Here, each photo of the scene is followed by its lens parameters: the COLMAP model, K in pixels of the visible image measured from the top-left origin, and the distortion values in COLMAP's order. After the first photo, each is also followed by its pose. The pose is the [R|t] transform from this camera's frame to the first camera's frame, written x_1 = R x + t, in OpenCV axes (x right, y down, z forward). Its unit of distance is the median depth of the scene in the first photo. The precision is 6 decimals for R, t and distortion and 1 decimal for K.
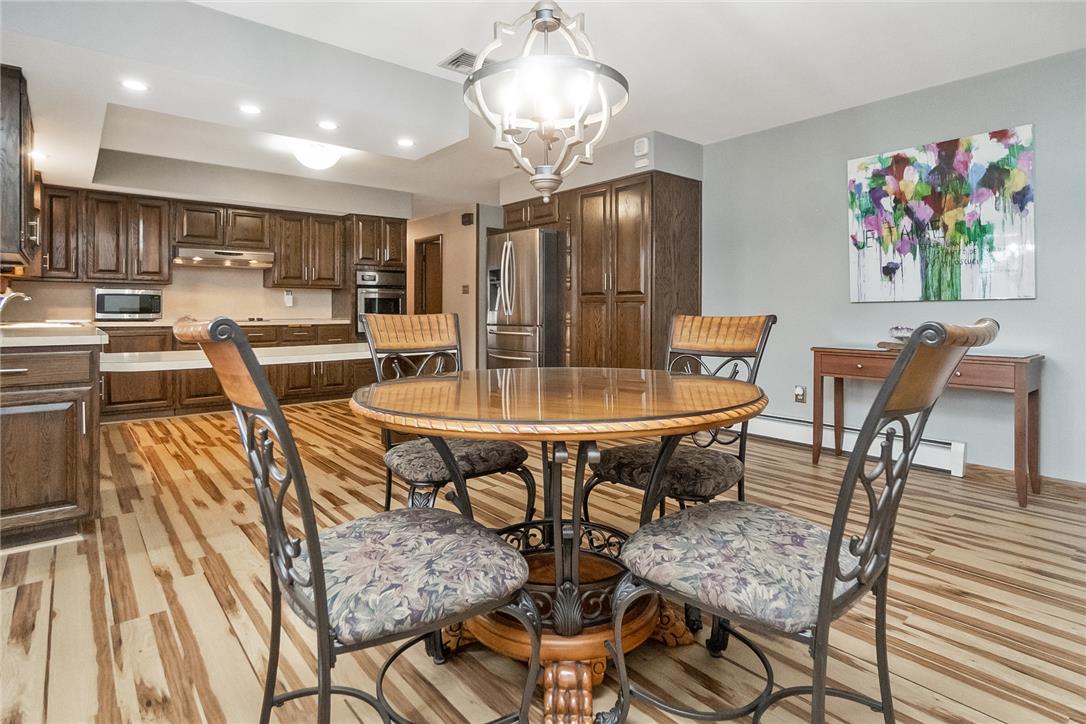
lens RADIAL K [[569.3, 0, 536.1], [0, 569.3, 307.0], [0, 0, 1]] dist [-0.004368, -0.001055]
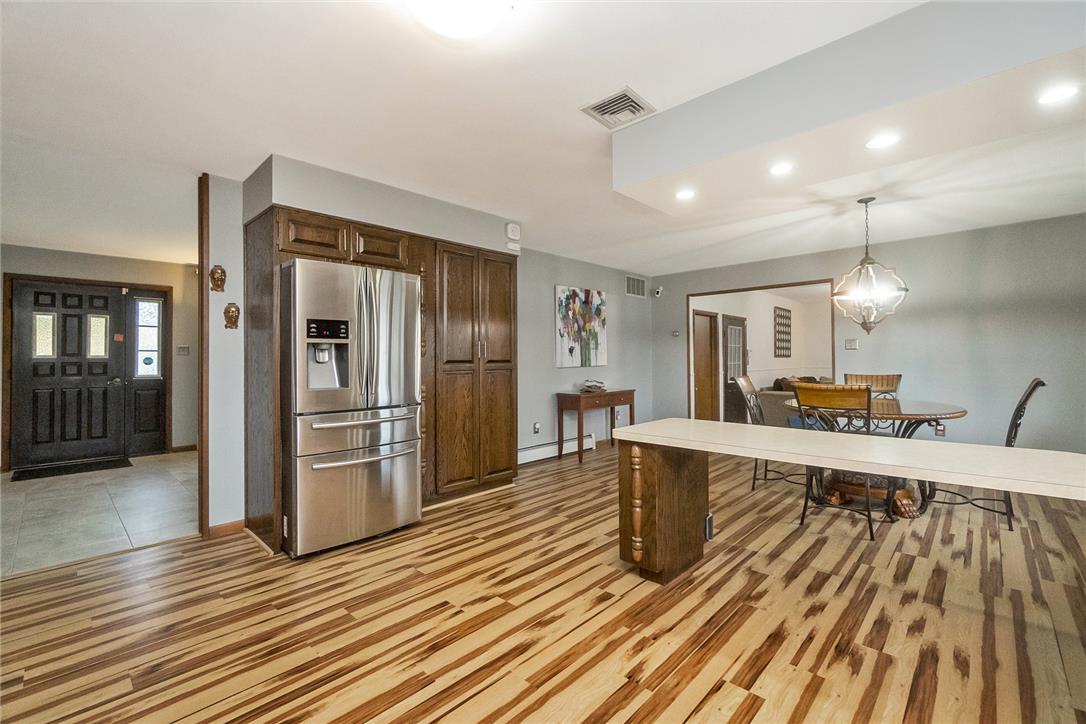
lens RADIAL K [[472.0, 0, 541.9], [0, 472.0, 359.6], [0, 0, 1]] dist [-0.001028, -0.000400]
pose [[-0.126734, -0.000258, 0.991937, -0.941092], [0.002108, 0.999998, 0.000529, -0.036888], [-0.991935, 0.002158, -0.126733, 1.348975]]
